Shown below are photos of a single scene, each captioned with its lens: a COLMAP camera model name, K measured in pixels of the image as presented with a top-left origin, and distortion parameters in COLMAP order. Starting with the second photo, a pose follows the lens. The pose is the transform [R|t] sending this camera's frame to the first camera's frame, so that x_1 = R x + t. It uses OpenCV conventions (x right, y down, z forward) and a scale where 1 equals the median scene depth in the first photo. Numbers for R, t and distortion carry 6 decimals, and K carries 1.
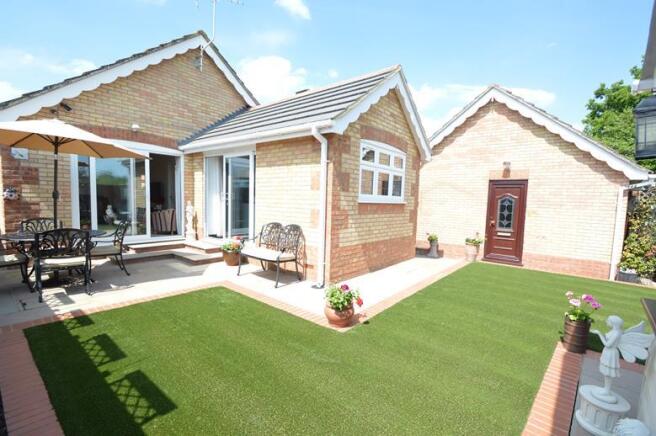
lens RADIAL K [[291.4, 0, 334.9], [0, 291.4, 218.5], [0, 0, 1]] dist [-0.002740, -0.005468]
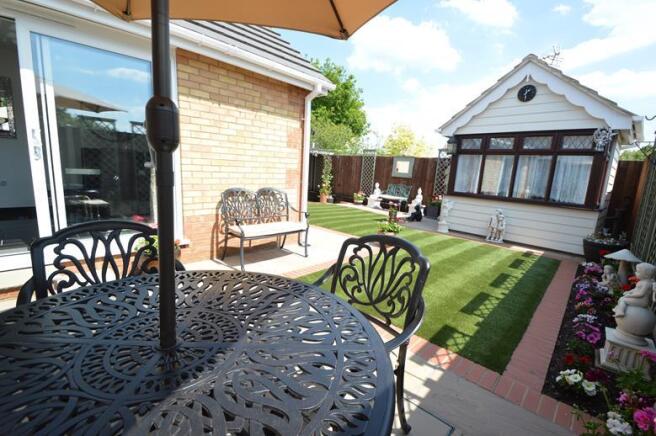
lens RADIAL K [[291.4, 0, 326.5], [0, 291.4, 220.3], [0, 0, 1]] dist [-0.002740, -0.005468]
pose [[0.089308, -0.199470, 0.975826, -0.710446], [0.015809, 0.979901, 0.198856, -0.037661], [-0.995879, -0.002332, 0.090666, 0.563011]]
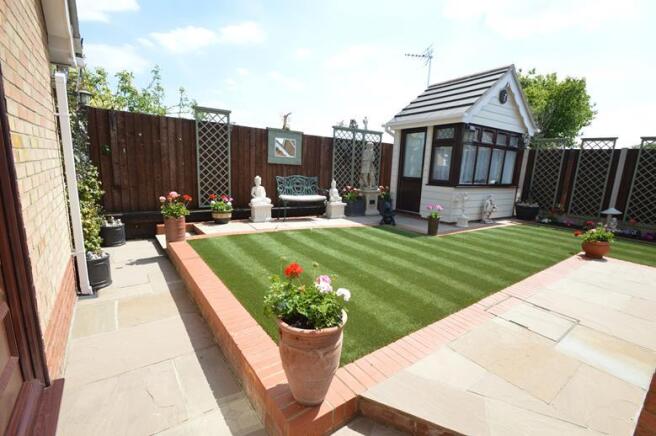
lens RADIAL K [[291.4, 0, 326.6], [0, 291.4, 213.1], [0, 0, 1]] dist [-0.002740, -0.005468]
pose [[-0.964624, -0.123980, 0.232658, 0.458660], [-0.065427, 0.967491, 0.244295, -0.036883], [-0.255382, 0.220431, -0.941377, 1.216240]]
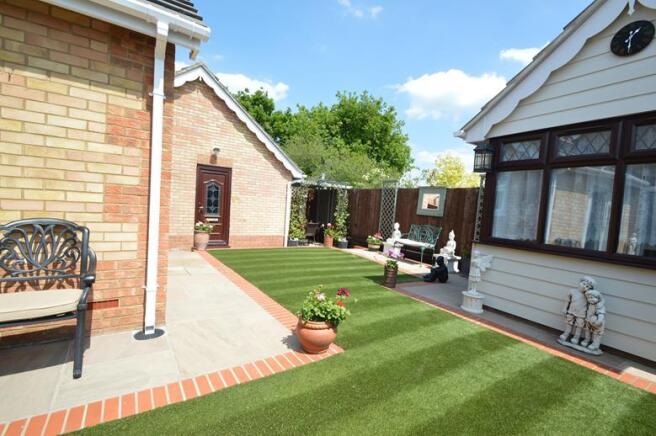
lens RADIAL K [[291.4, 0, 328.5], [0, 291.4, 220.0], [0, 0, 1]] dist [-0.002740, -0.005468]
pose [[0.282942, -0.054932, 0.957563, -0.311284], [0.008756, 0.998465, 0.054692, 0.003095], [-0.959097, -0.007090, 0.282988, 0.368548]]
